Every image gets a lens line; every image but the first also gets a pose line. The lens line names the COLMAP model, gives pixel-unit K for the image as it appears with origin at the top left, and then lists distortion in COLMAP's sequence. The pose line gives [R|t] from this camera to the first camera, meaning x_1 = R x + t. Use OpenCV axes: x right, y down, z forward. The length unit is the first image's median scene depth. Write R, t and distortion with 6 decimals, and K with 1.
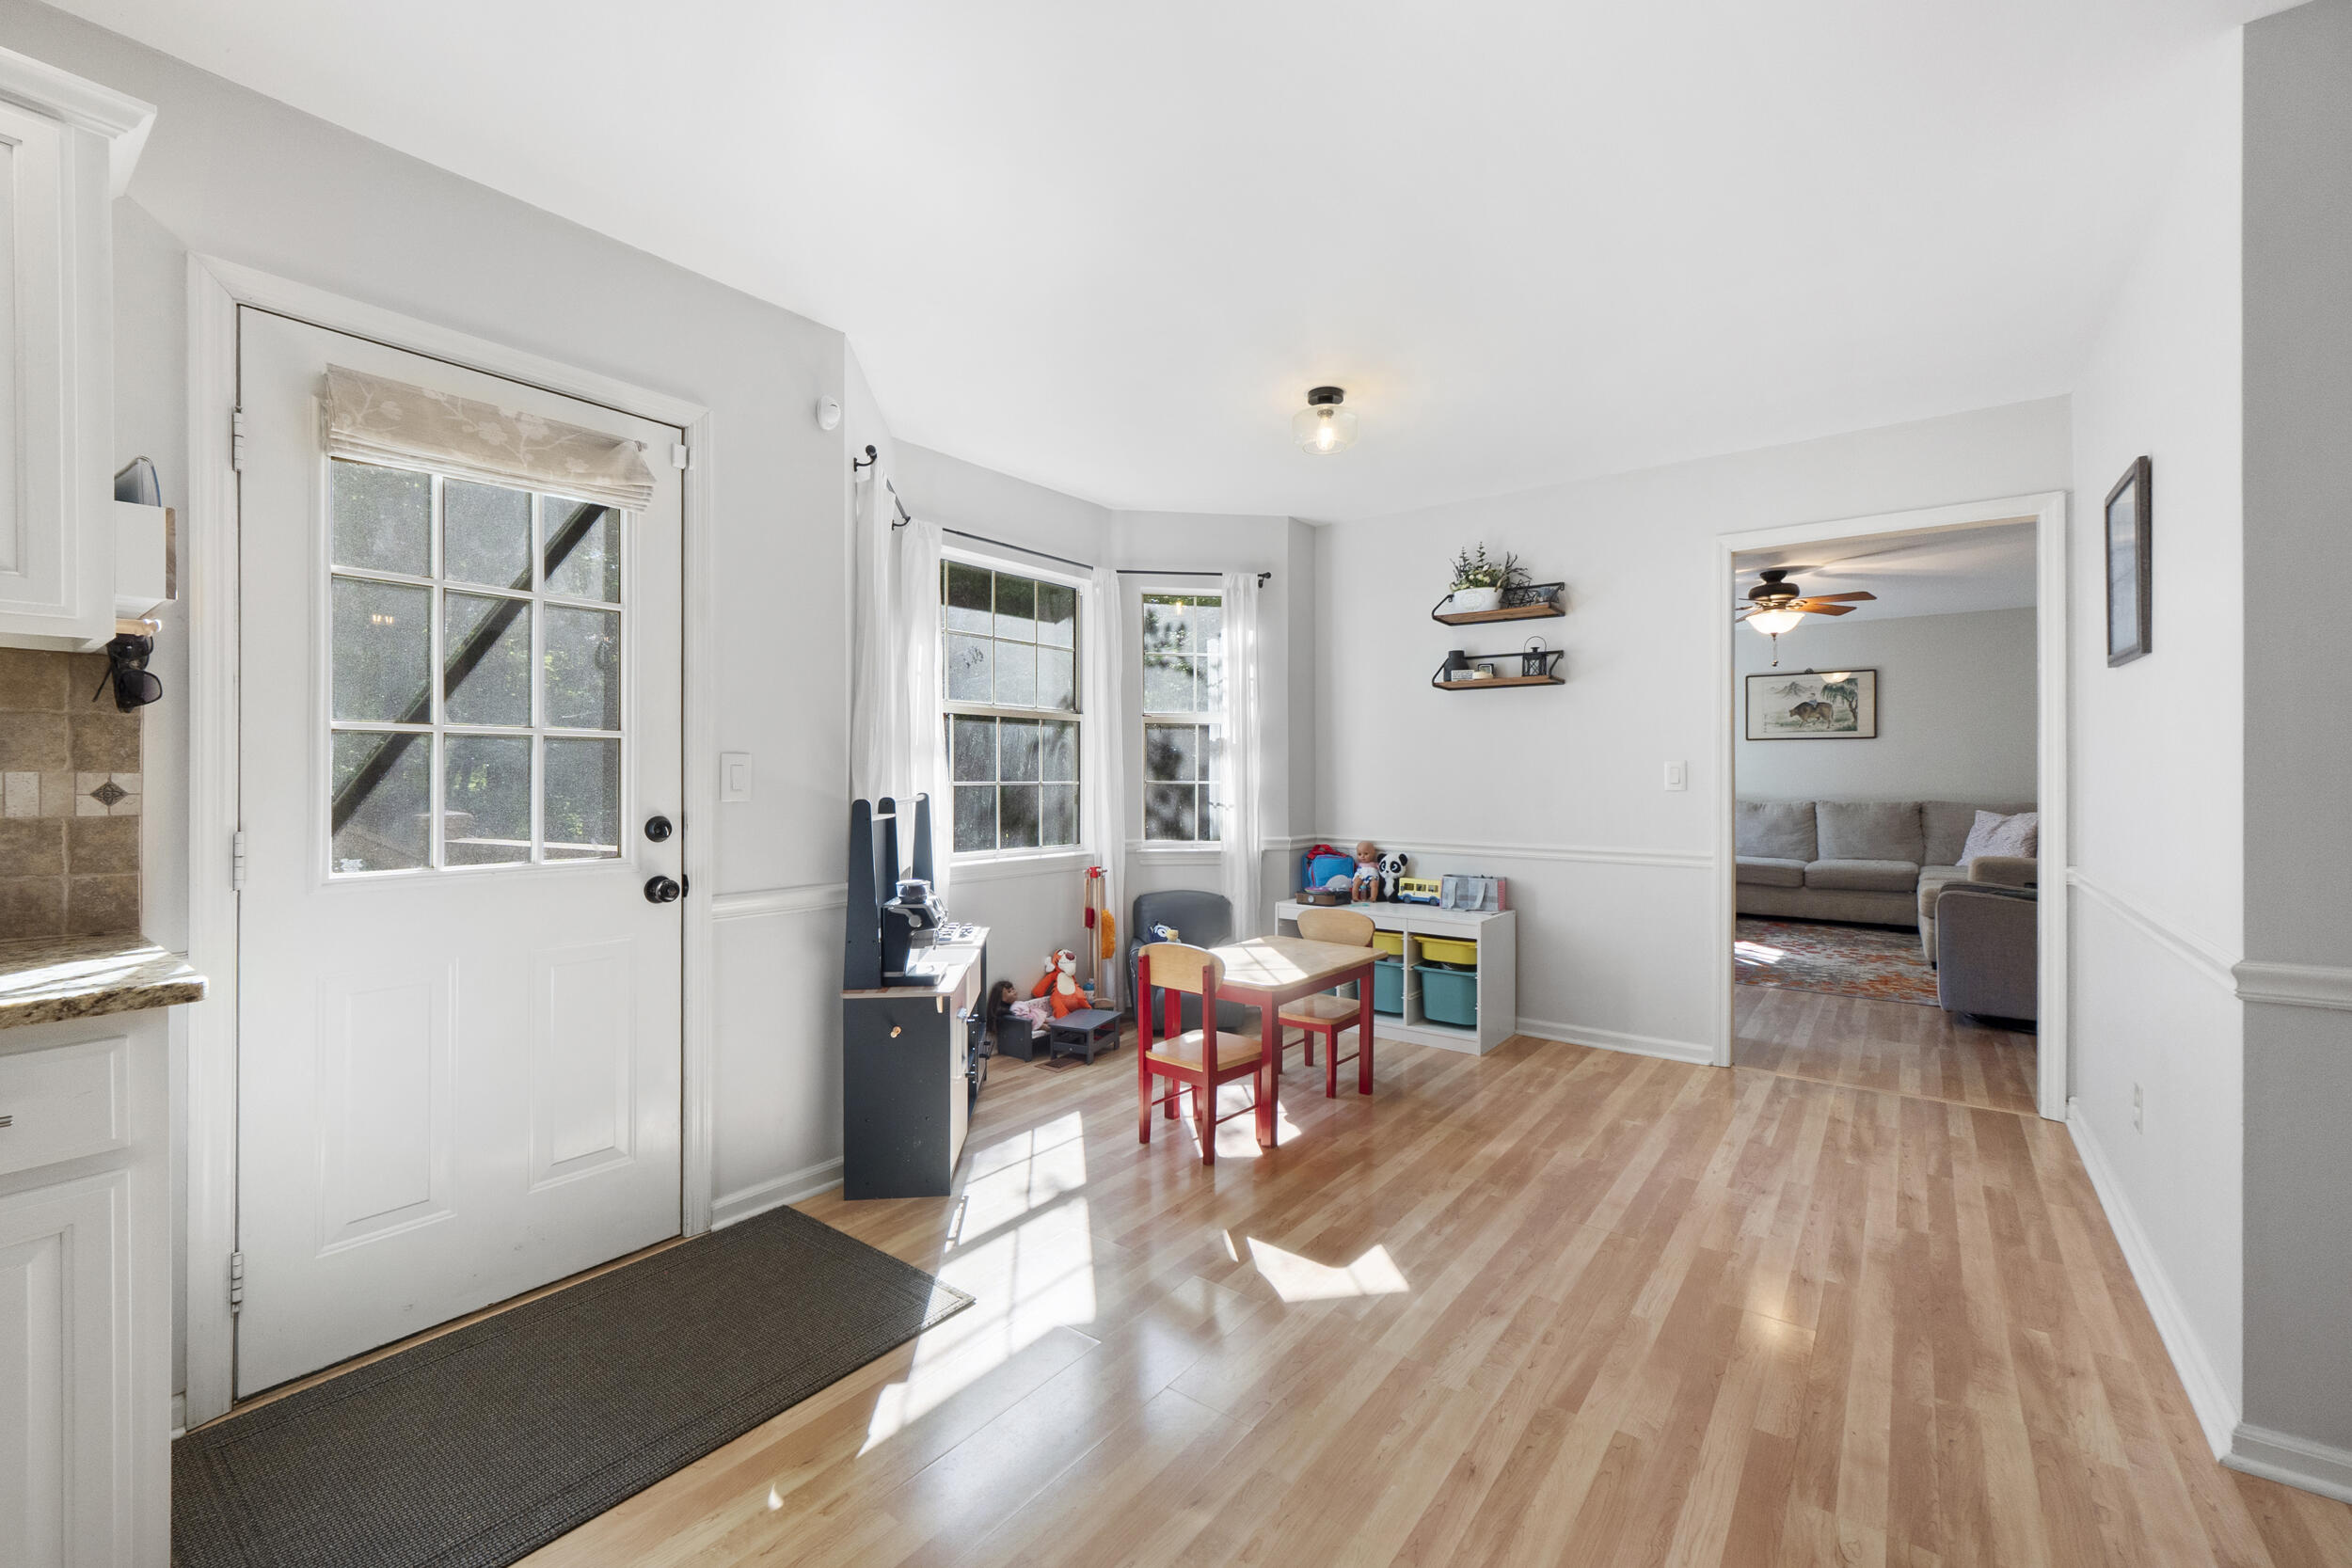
lens RADIAL K [[971.3, 0, 1174.1], [0, 971.3, 775.0], [0, 0, 1]] dist [-0.003151, 0.000239]
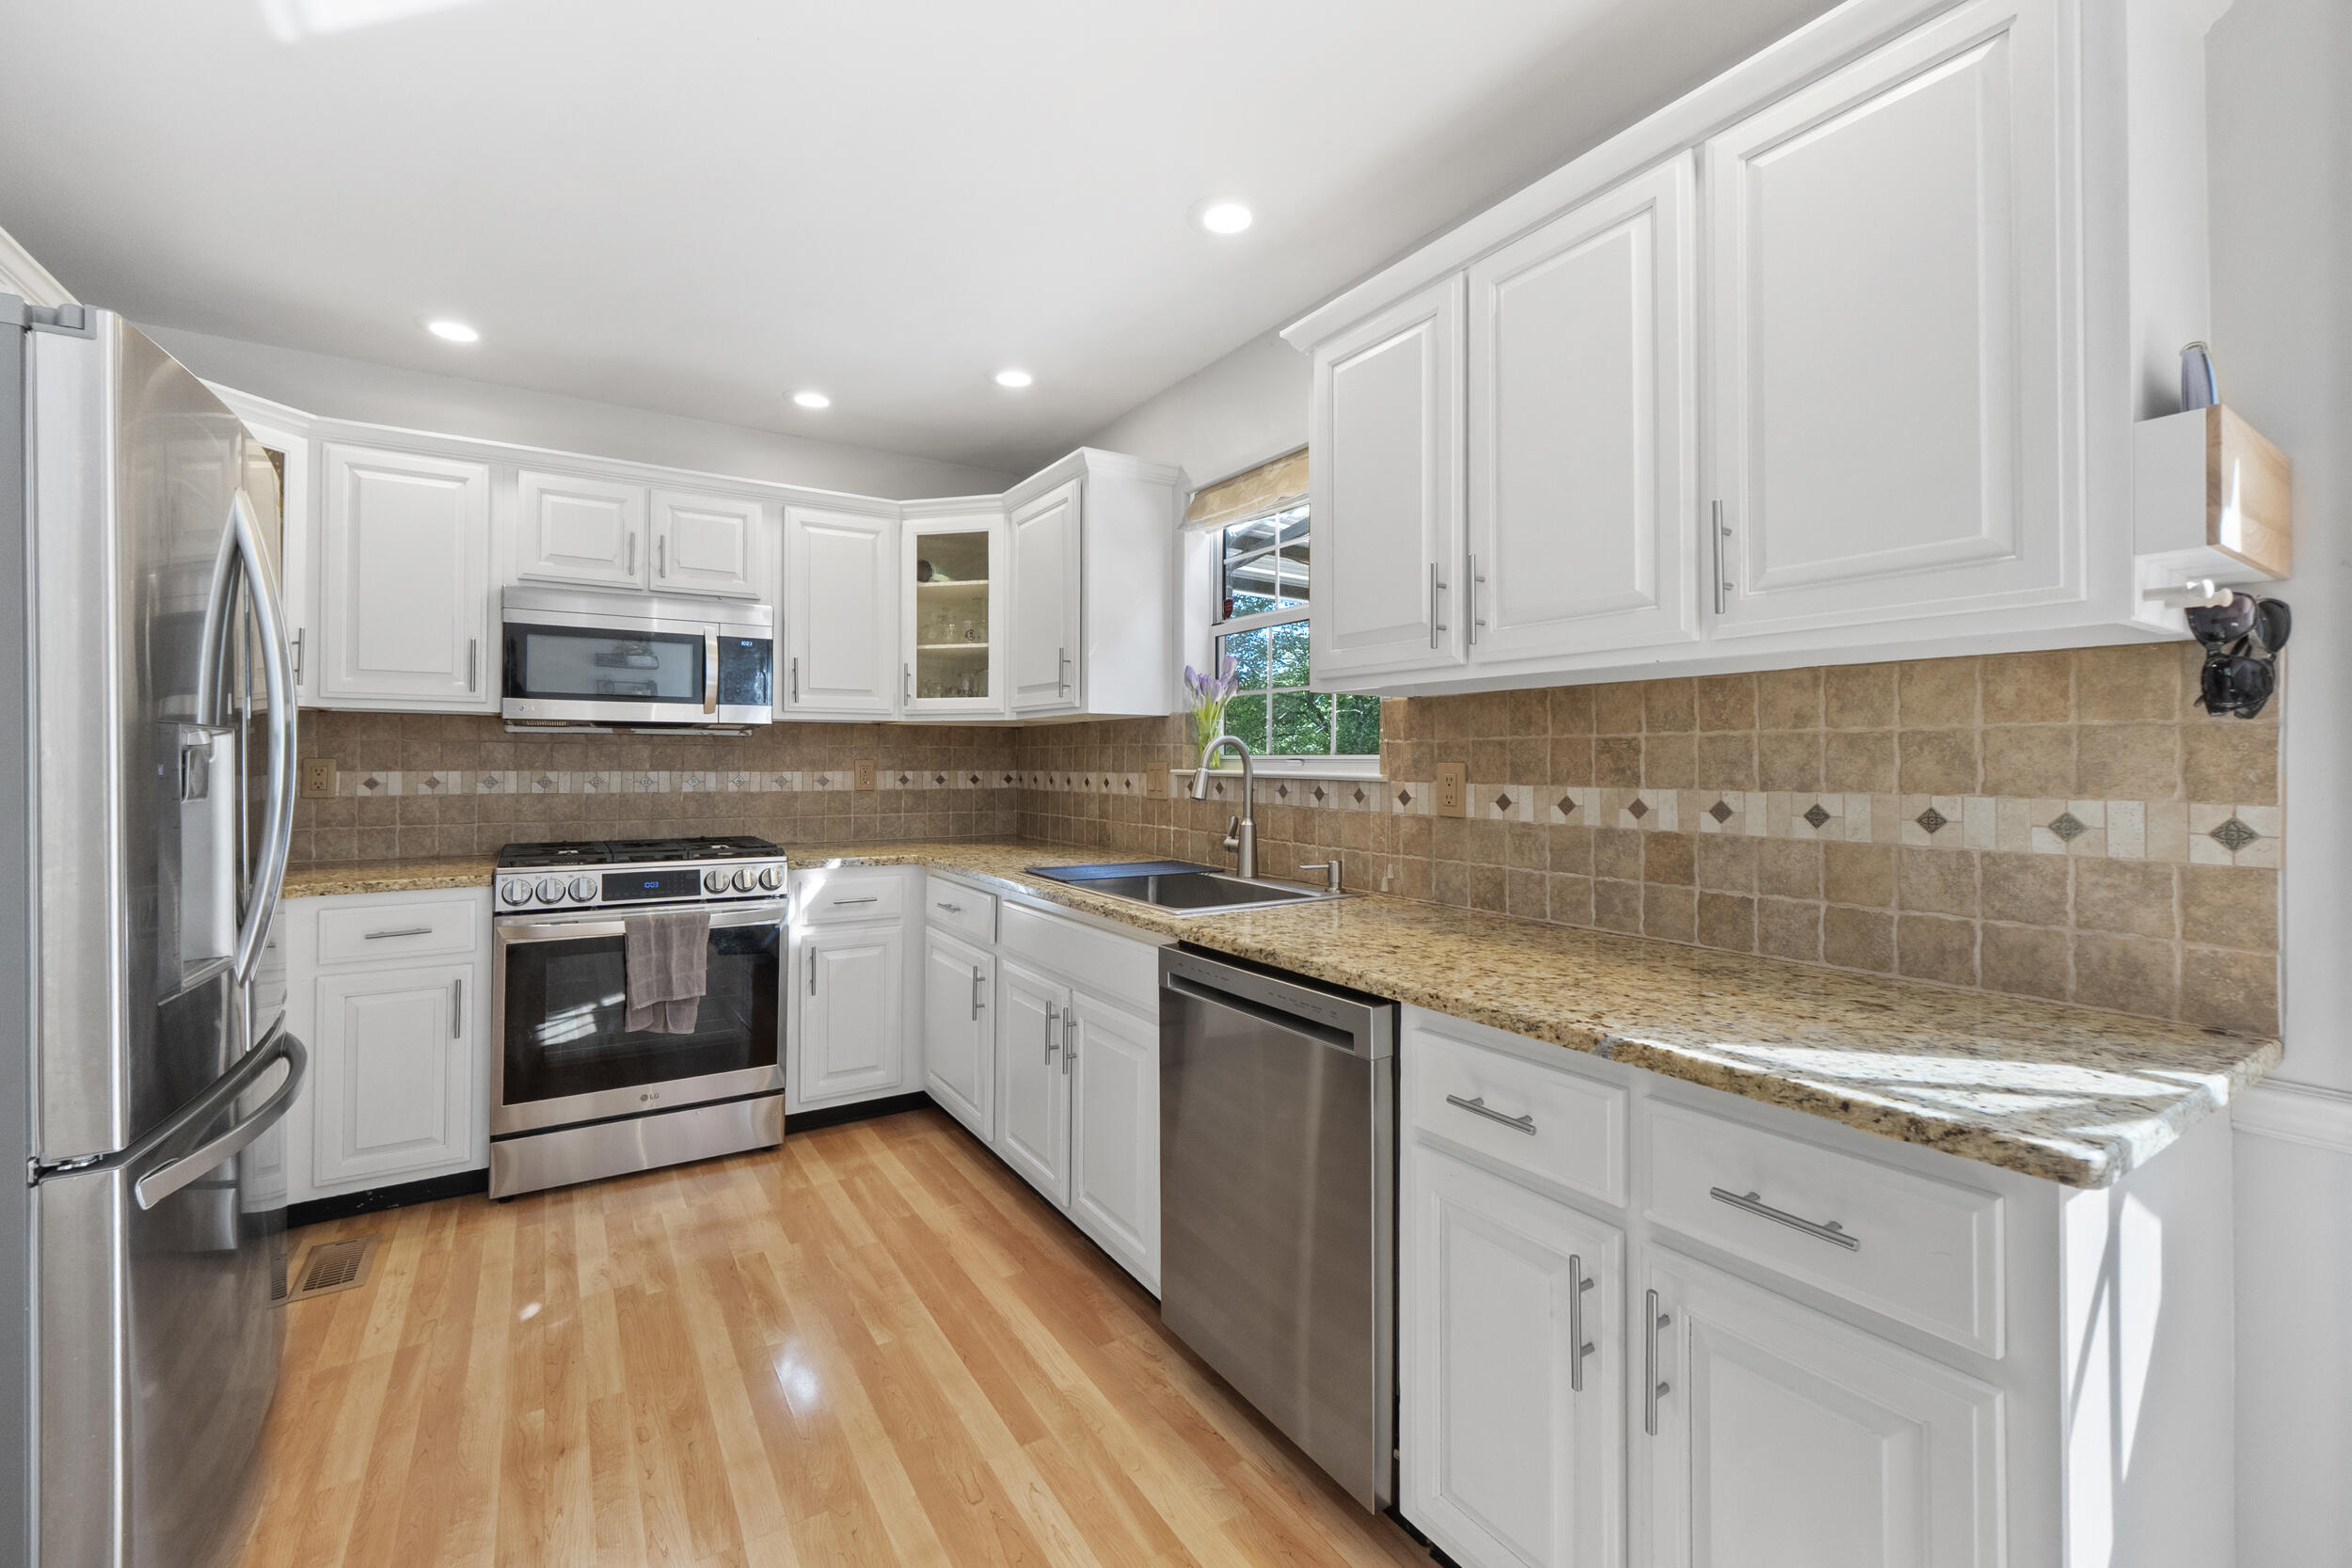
lens RADIAL K [[971.3, 0, 1167.7], [0, 971.3, 753.3], [0, 0, 1]] dist [-0.003151, 0.000239]
pose [[-0.350325, -0.010468, -0.936570, -0.170526], [-0.006523, 0.999941, -0.008736, -0.028817], [0.936606, 0.003049, -0.350372, 0.524773]]
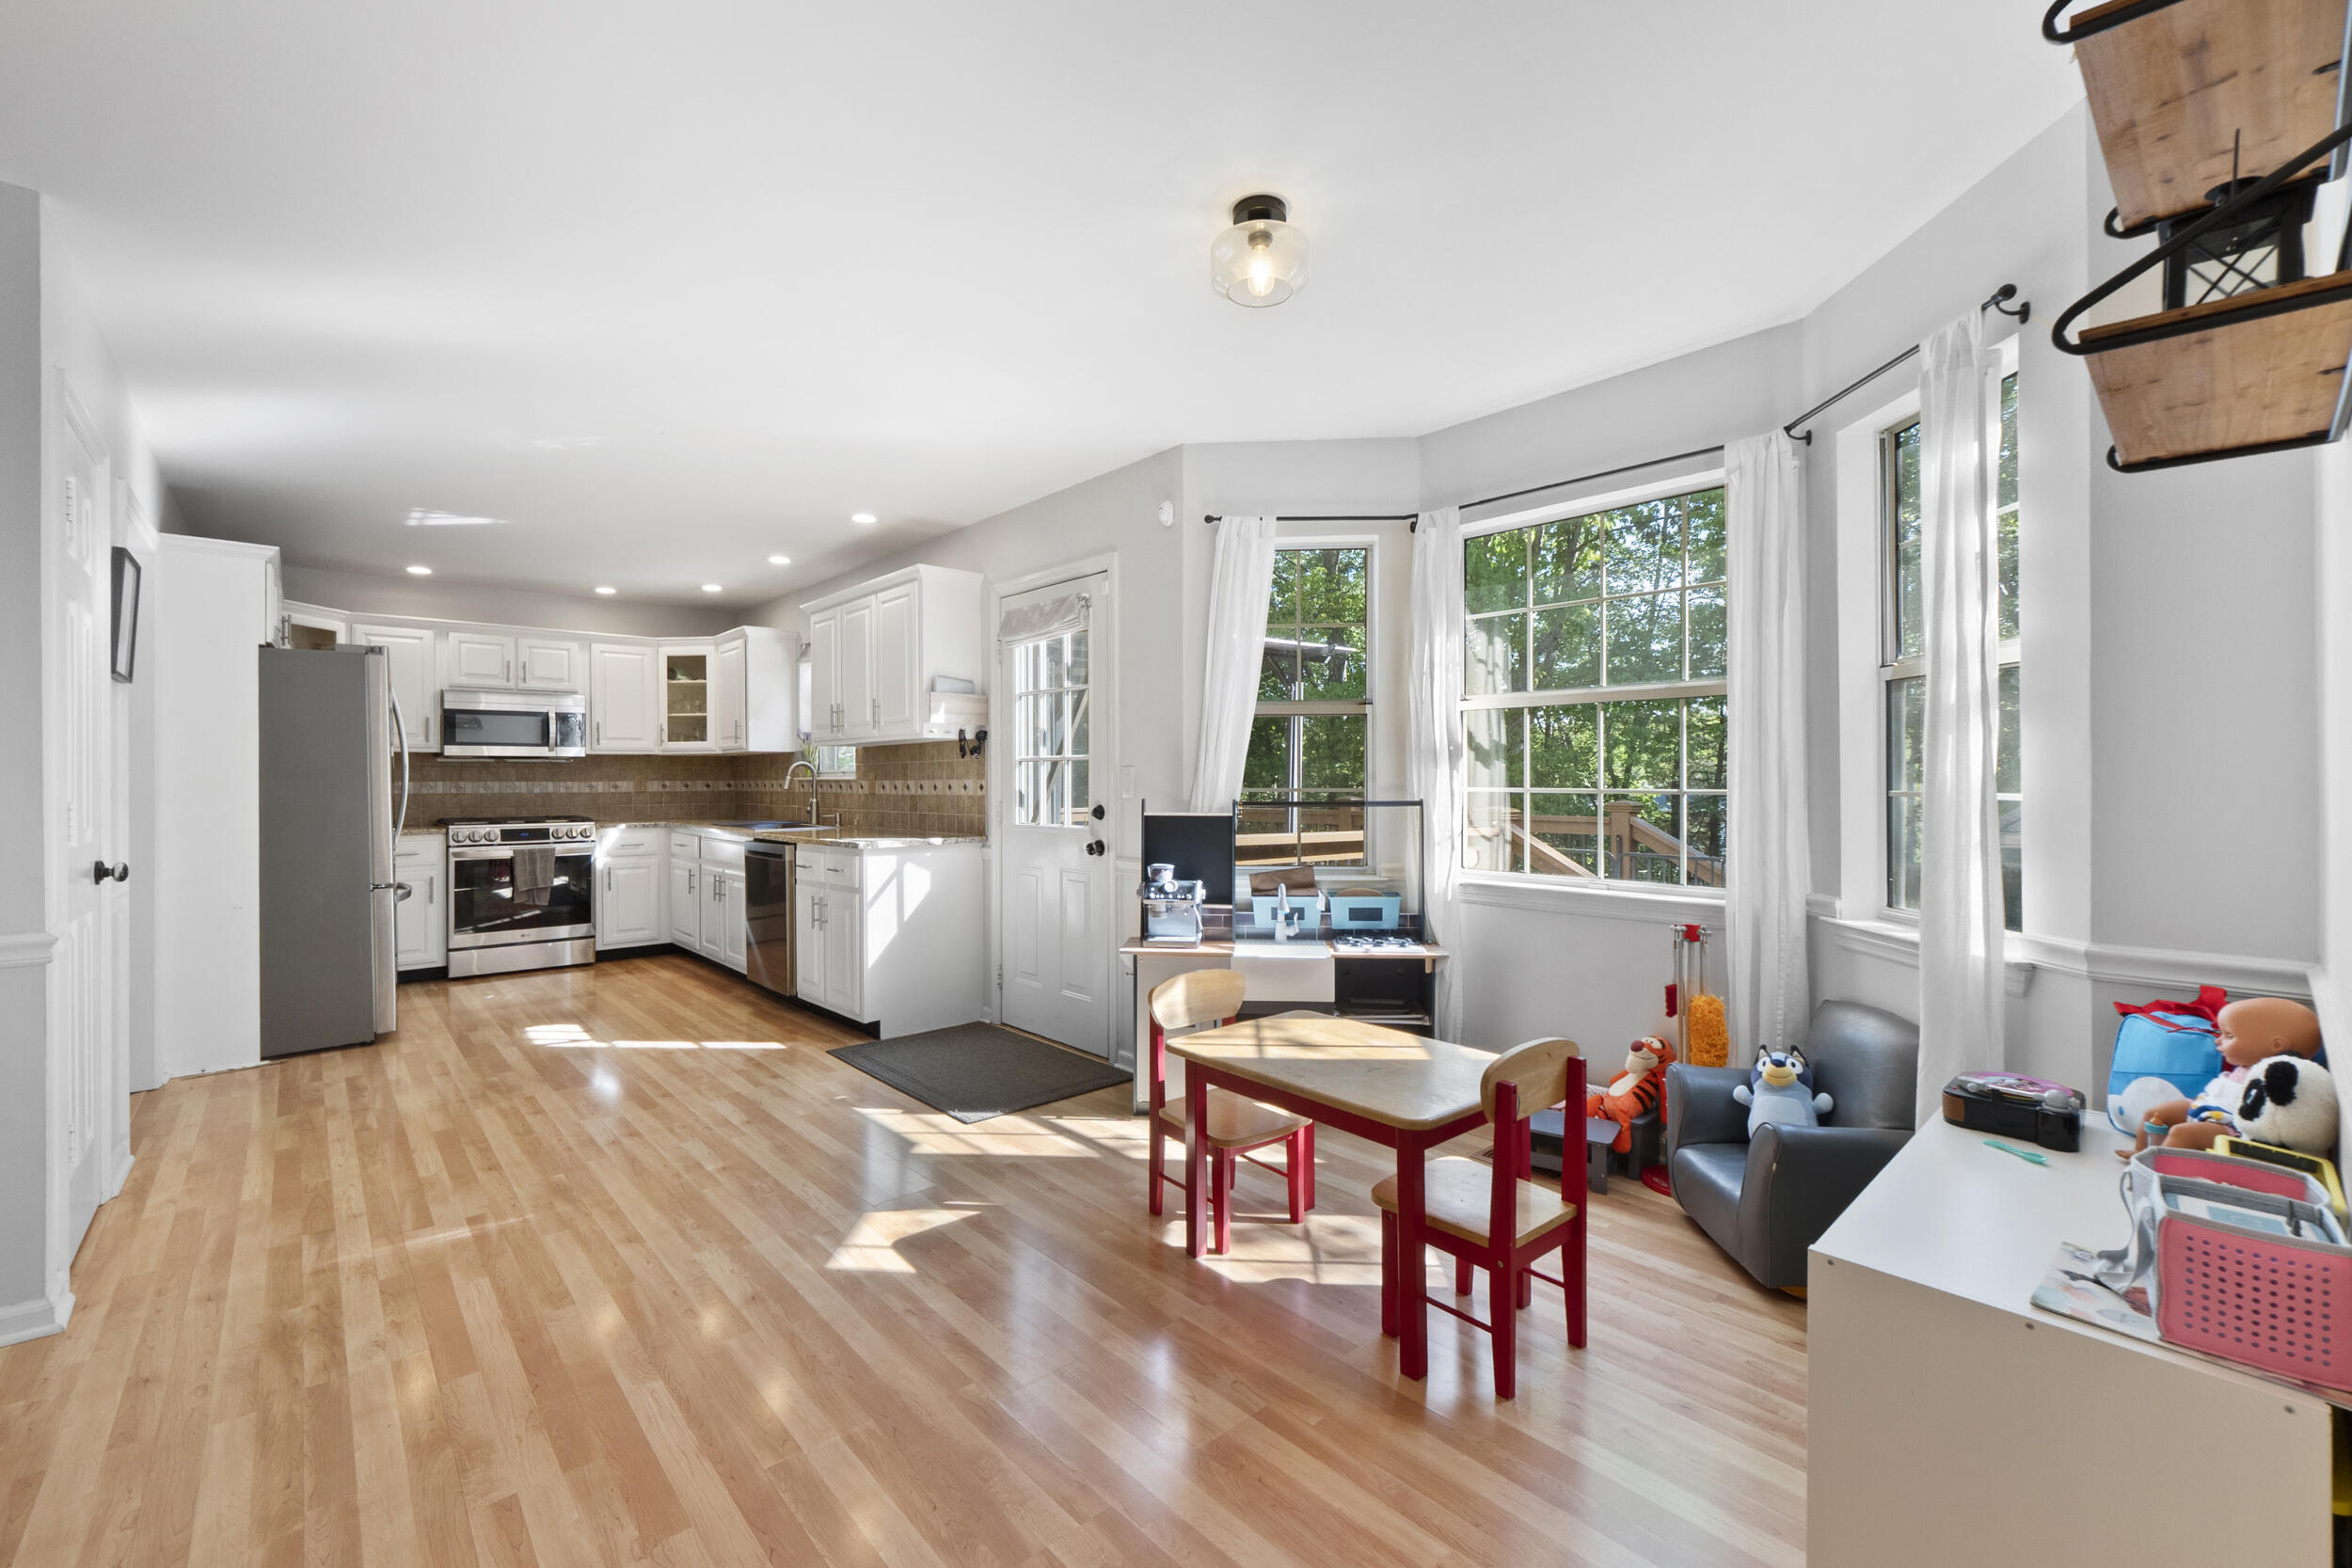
lens RADIAL K [[971.3, 0, 1171.3], [0, 971.3, 781.0], [0, 0, 1]] dist [-0.003151, 0.000239]
pose [[-0.188892, 0.001217, -0.981997, 1.633332], [0.001978, 0.999998, 0.000859, -0.001249], [0.981996, -0.001780, -0.188894, 2.114035]]
